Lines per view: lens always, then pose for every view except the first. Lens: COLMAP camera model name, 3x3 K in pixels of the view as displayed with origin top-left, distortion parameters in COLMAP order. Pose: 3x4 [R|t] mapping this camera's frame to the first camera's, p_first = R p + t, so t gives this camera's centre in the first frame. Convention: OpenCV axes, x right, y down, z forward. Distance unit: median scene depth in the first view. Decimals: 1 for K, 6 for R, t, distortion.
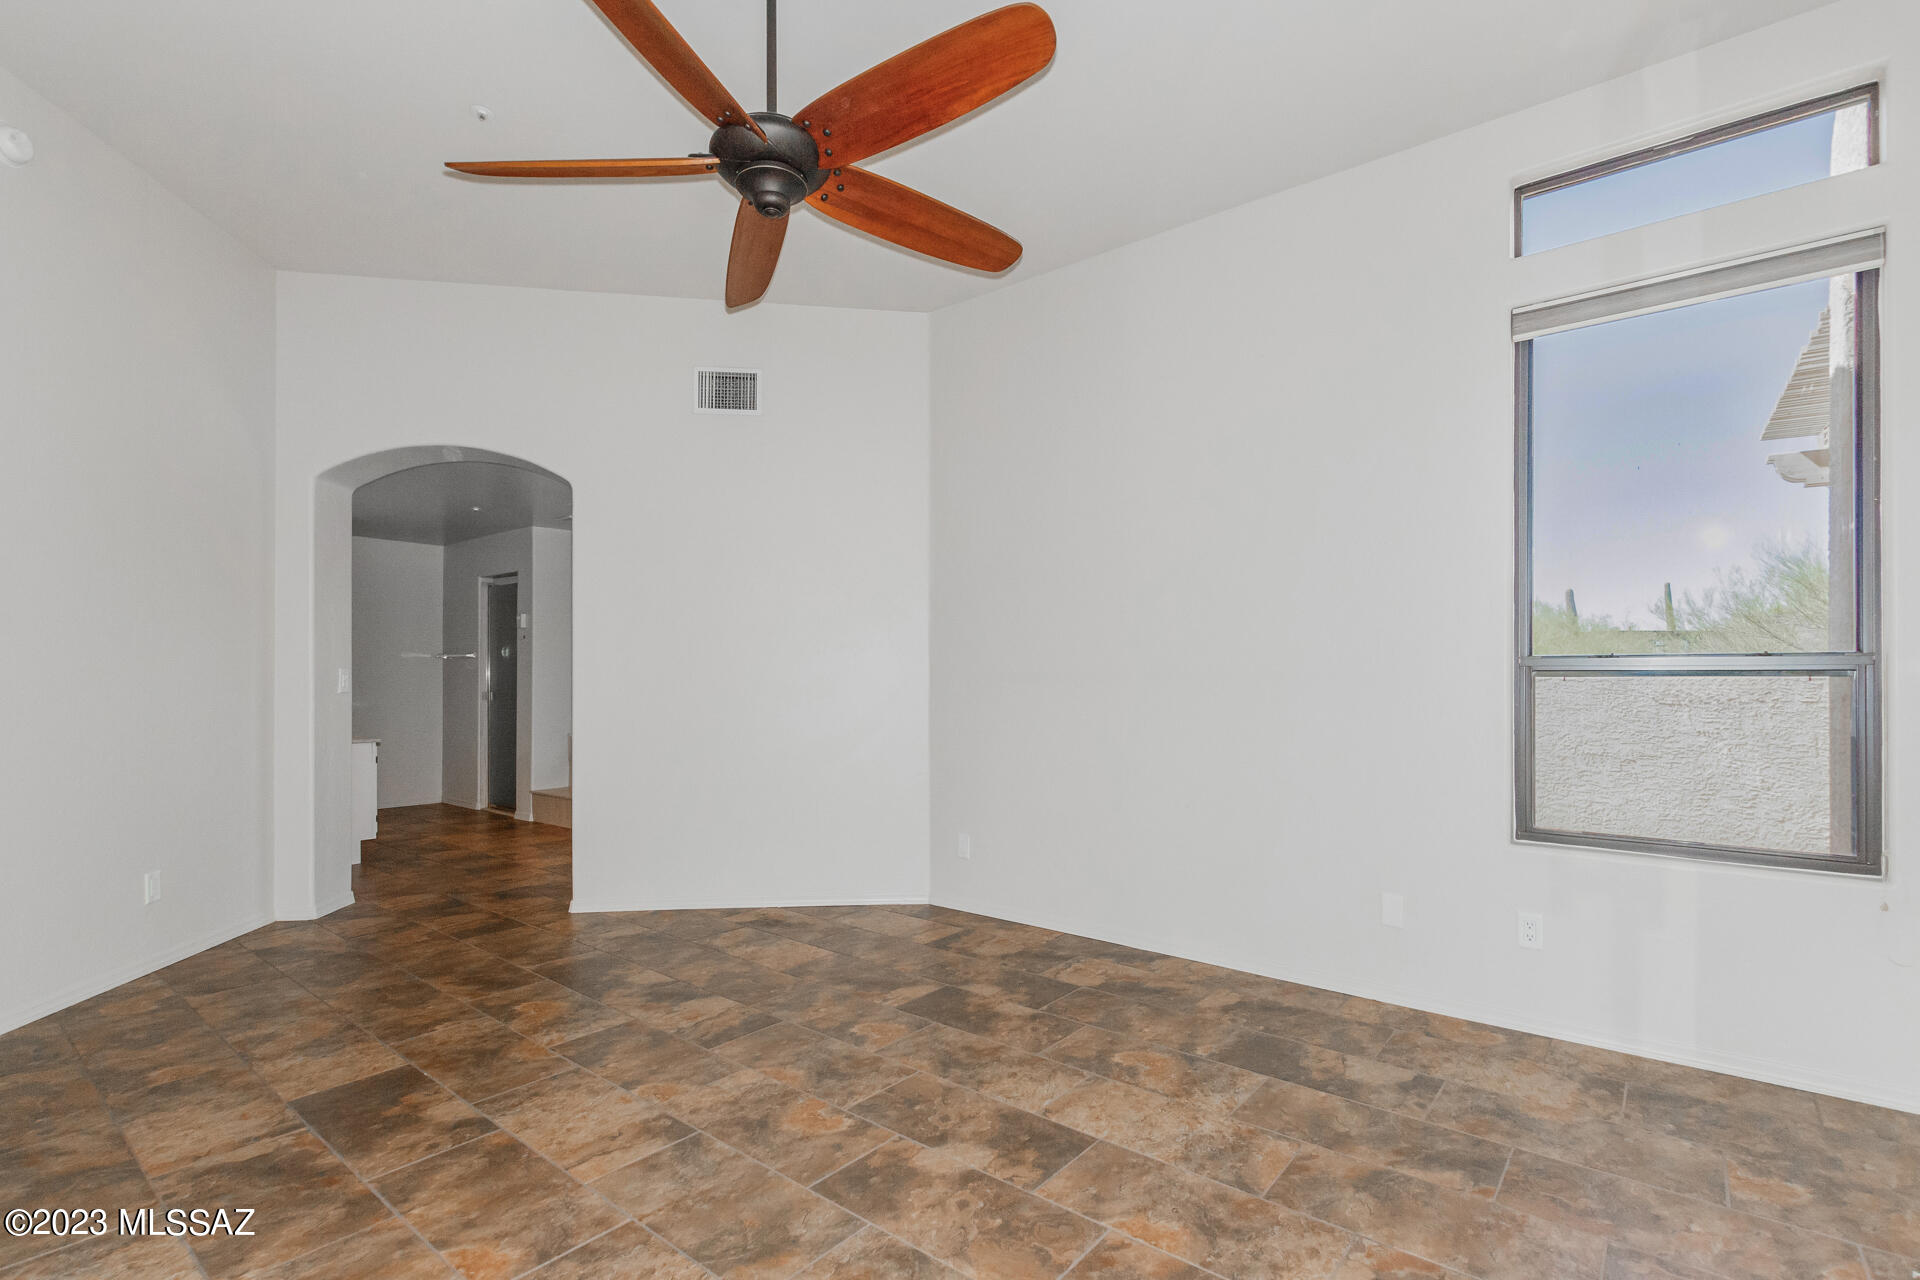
lens RADIAL K [[891.6, 0, 961.0], [0, 891.6, 680.1], [0, 0, 1]] dist [0.001481, -0.000698]
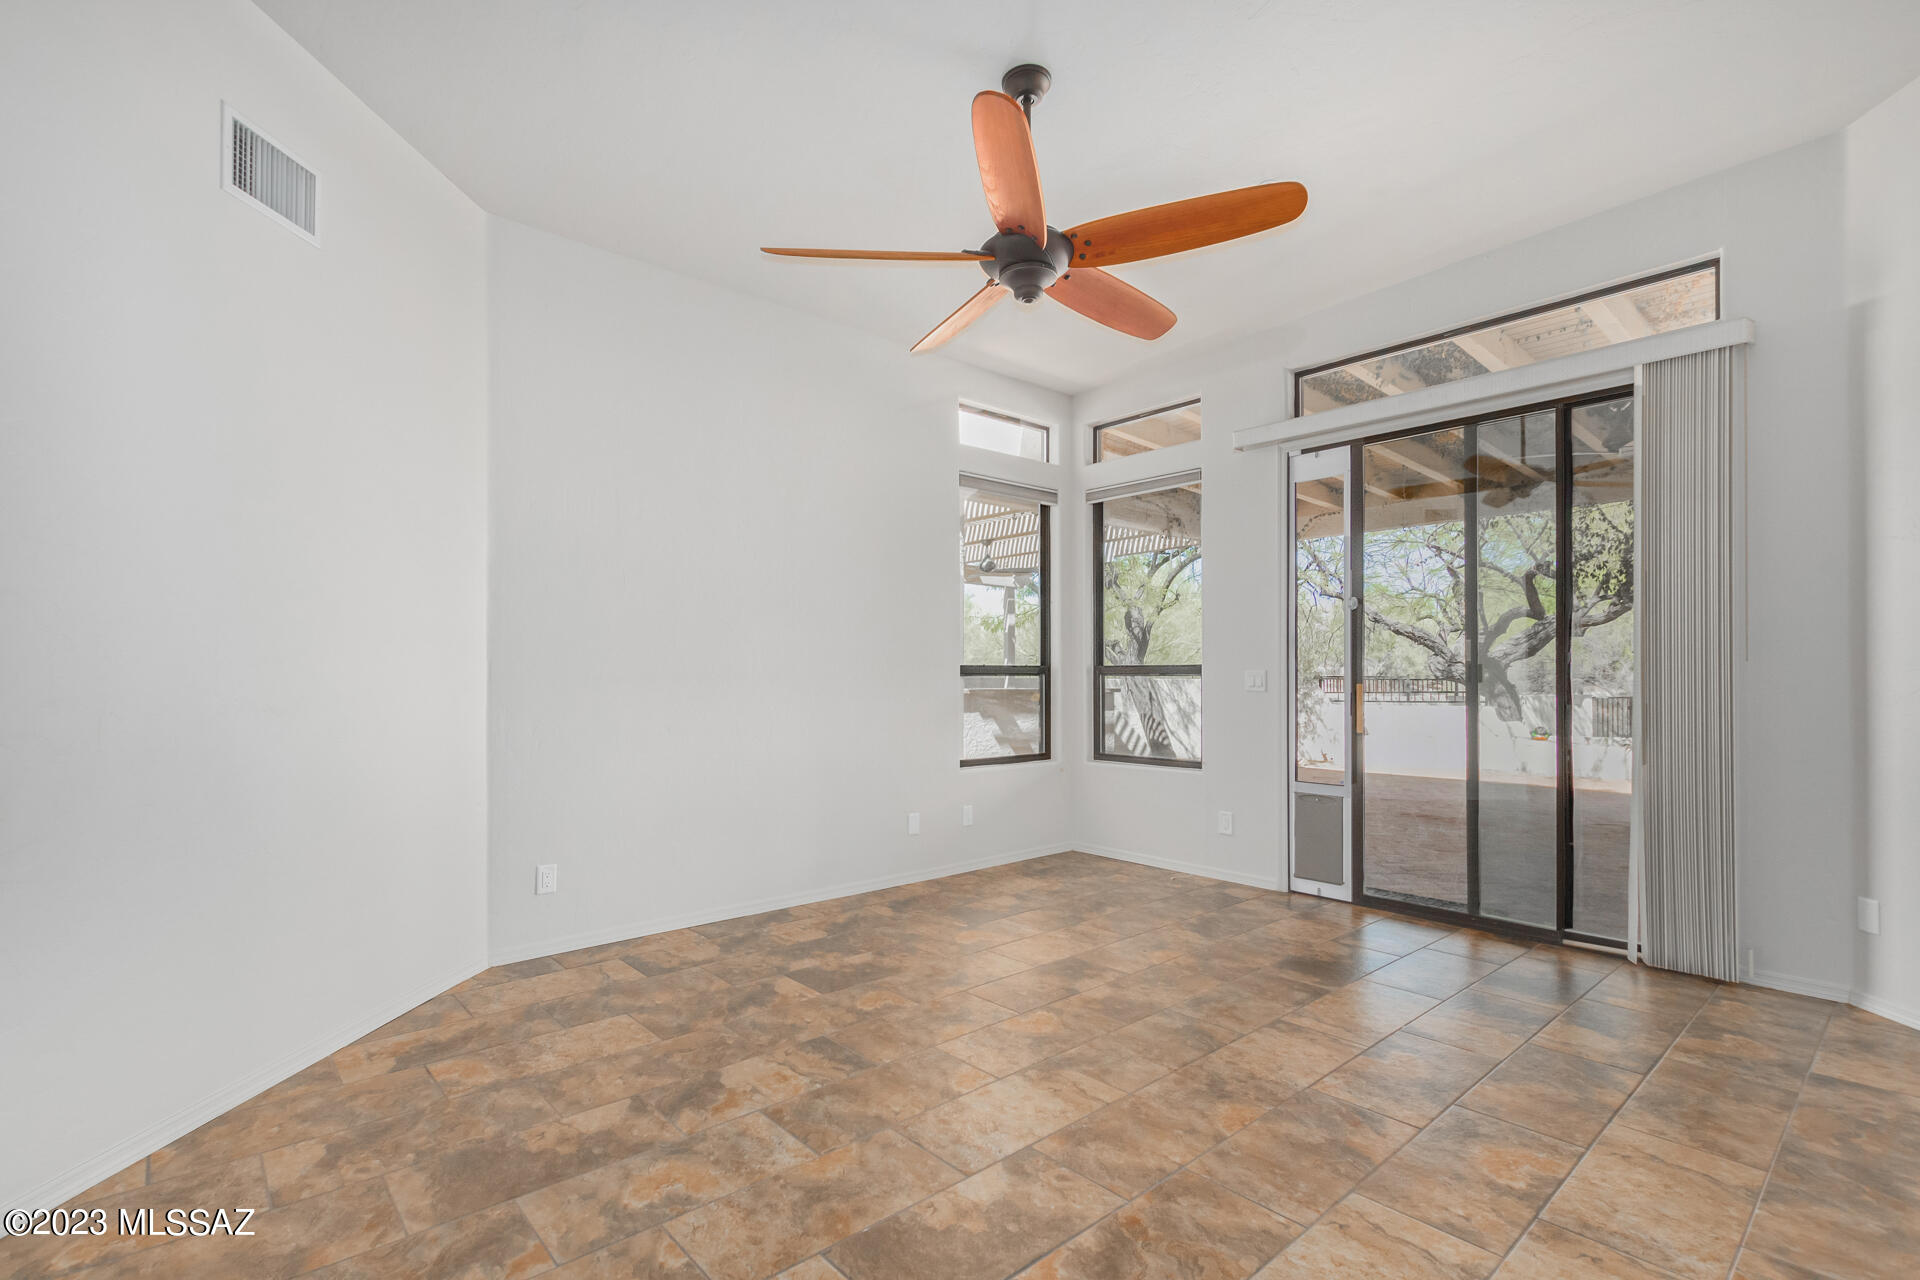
lens RADIAL K [[891.6, 0, 961.0], [0, 891.6, 680.1], [0, 0, 1]] dist [0.001481, -0.000698]
pose [[0.158983, -0.007561, 0.987252, -1.034065], [0.004919, 0.999964, 0.006866, -0.009109], [-0.987269, 0.003764, 0.159015, 0.639737]]
